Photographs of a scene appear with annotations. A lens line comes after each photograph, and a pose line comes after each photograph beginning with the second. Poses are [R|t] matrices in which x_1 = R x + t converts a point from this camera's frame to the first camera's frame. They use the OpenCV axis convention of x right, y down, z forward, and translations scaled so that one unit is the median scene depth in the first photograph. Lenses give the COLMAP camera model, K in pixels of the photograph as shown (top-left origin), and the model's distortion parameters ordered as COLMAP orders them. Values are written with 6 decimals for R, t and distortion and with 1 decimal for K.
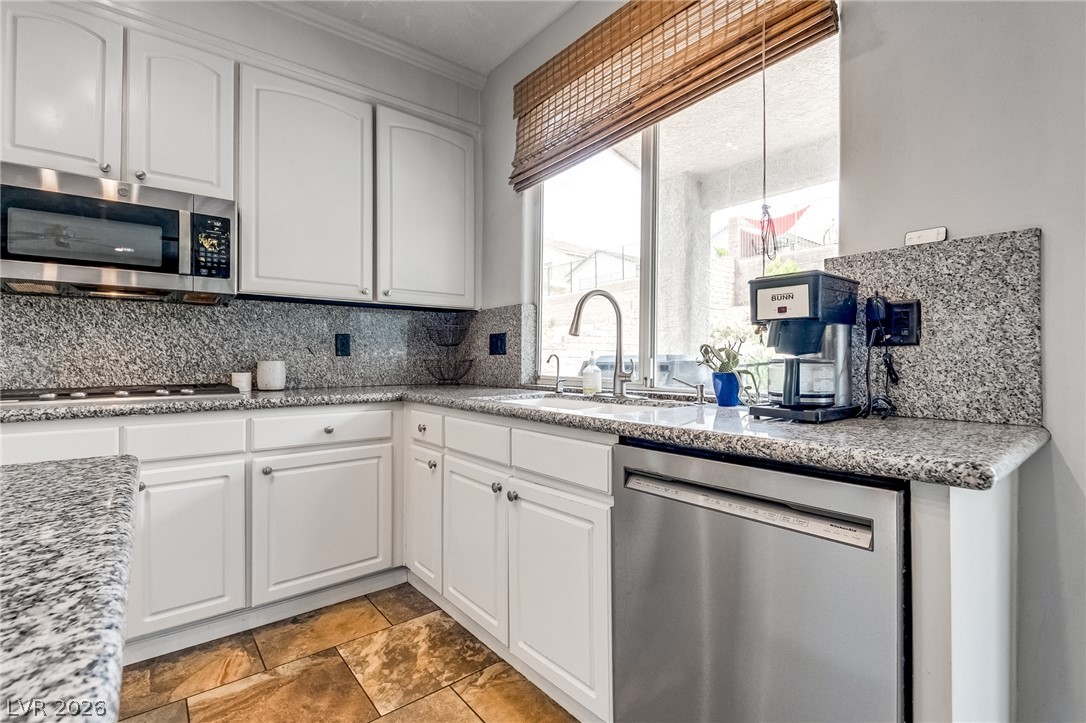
lens RADIAL K [[489.3, 0, 544.5], [0, 489.3, 358.7], [0, 0, 1]] dist [0.001289, -0.004493]
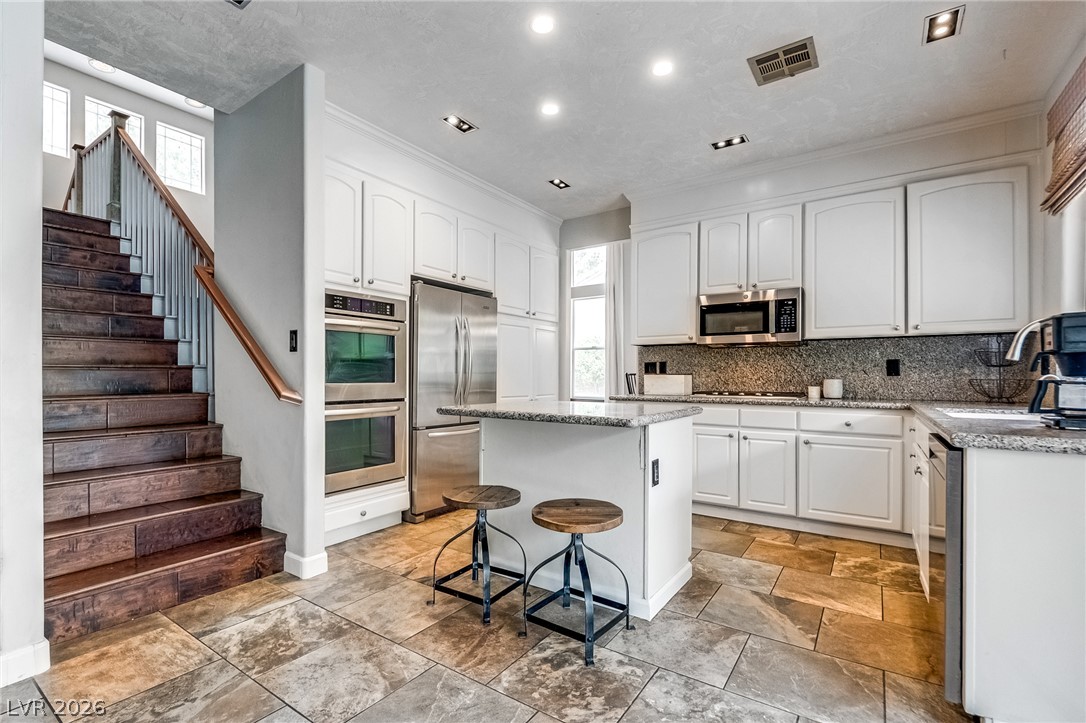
lens RADIAL K [[489.3, 0, 507.7], [0, 489.3, 379.5], [0, 0, 1]] dist [0.001289, -0.004493]
pose [[0.244583, 0.007448, -0.969600, 0.806298], [-0.000914, 0.999972, 0.007451, -0.006499], [0.969628, -0.000936, 0.244583, -0.434616]]
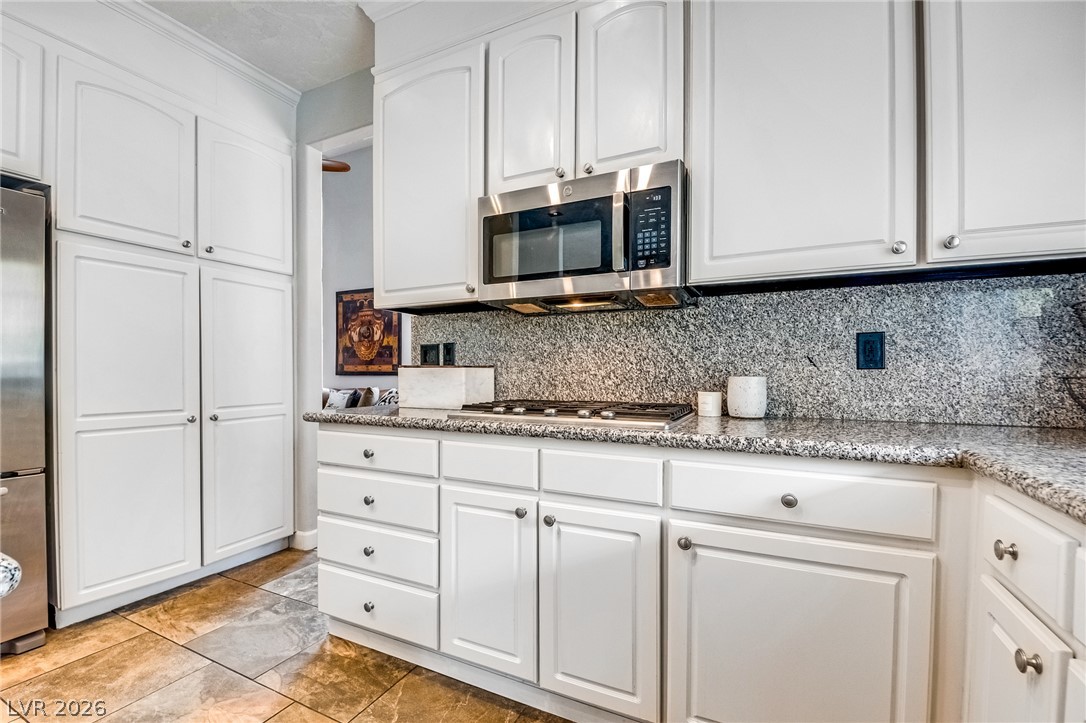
lens RADIAL K [[489.3, 0, 513.0], [0, 489.3, 379.2], [0, 0, 1]] dist [0.001289, -0.004493]
pose [[0.392599, 0.013762, -0.919607, -0.046880], [-0.002157, 0.999899, 0.014043, -0.001427], [0.919707, -0.003529, 0.392589, 0.484258]]
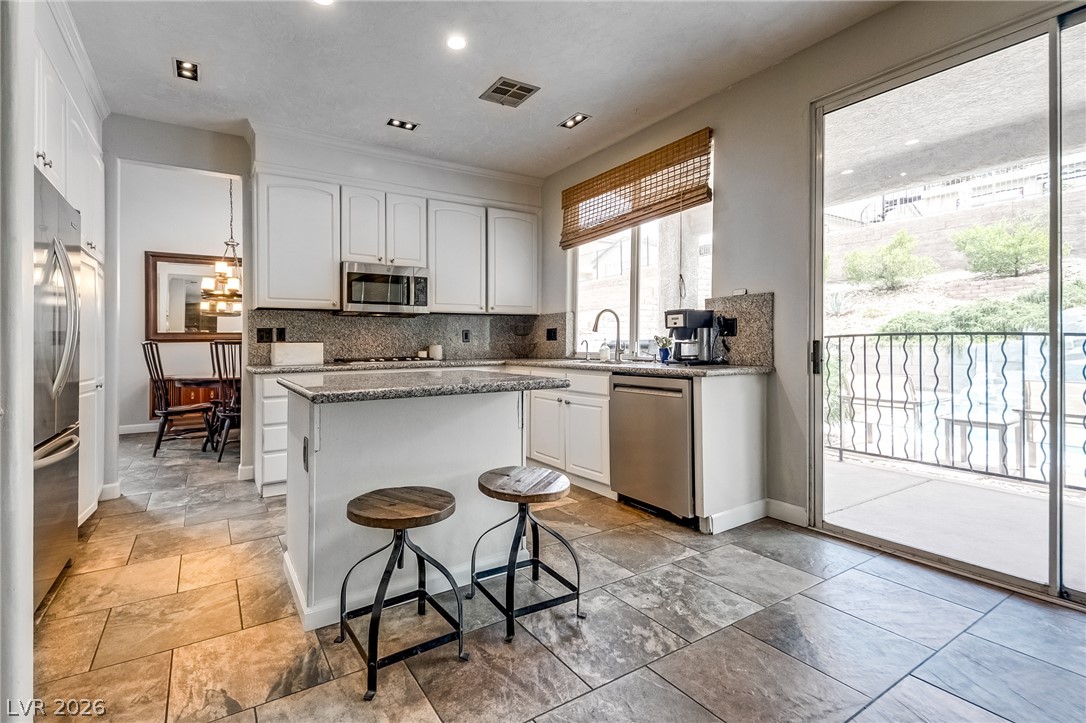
lens RADIAL K [[489.3, 0, 486.4], [0, 489.3, 348.6], [0, 0, 1]] dist [0.001289, -0.004493]
pose [[0.985170, -0.007427, -0.171423, -0.036617], [0.009662, 0.999879, 0.012205, -0.003998], [0.171312, -0.013680, 0.985122, -1.014769]]
